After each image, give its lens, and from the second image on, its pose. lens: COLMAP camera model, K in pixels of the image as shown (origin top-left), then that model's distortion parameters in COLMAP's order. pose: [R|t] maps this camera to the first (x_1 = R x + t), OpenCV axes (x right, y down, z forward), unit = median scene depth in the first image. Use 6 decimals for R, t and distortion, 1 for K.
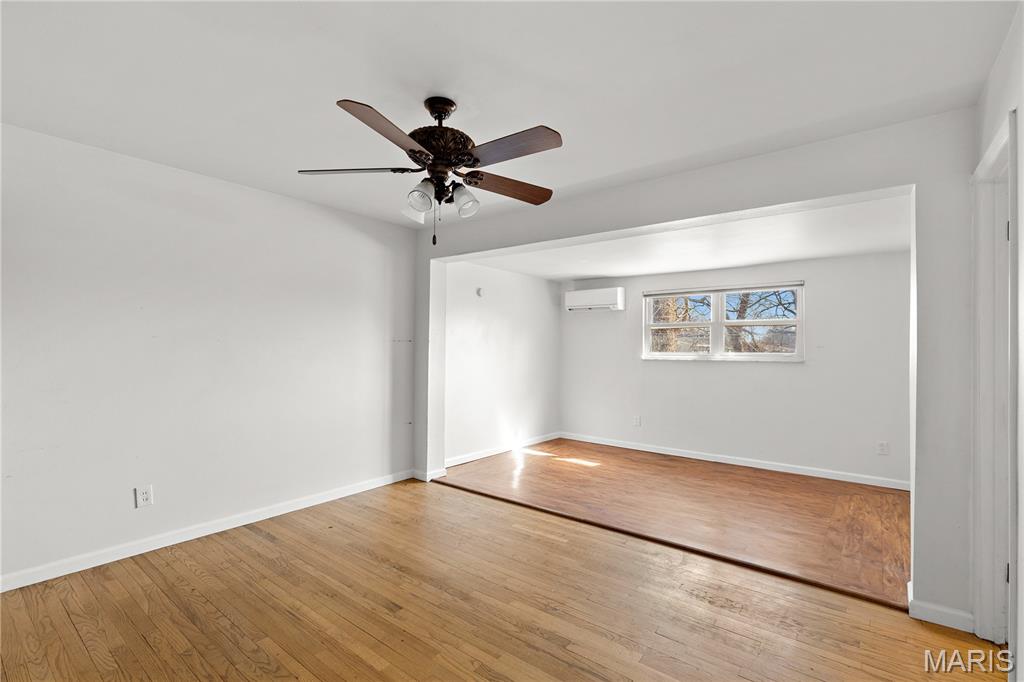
lens RADIAL K [[464.6, 0, 510.2], [0, 464.6, 344.3], [0, 0, 1]] dist [0.001131, -0.000882]
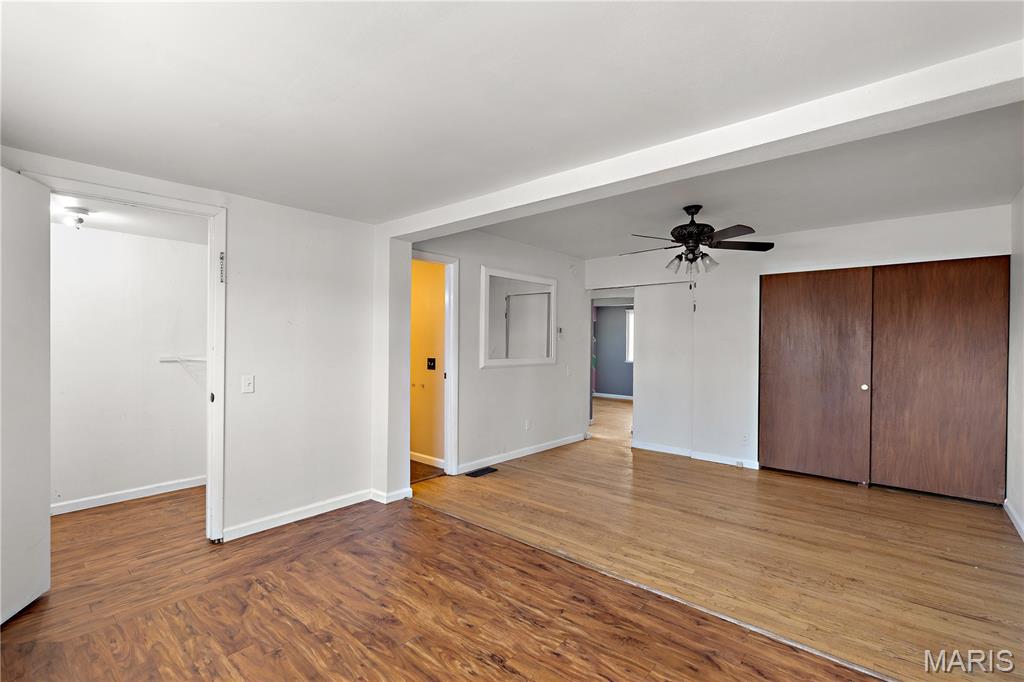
lens RADIAL K [[464.6, 0, 512.0], [0, 464.6, 343.4], [0, 0, 1]] dist [0.001131, -0.000882]
pose [[-0.998442, -0.018113, 0.052769, 0.271726], [-0.018699, 0.999769, -0.010629, 0.019277], [-0.052564, -0.011600, -0.998550, 1.762635]]
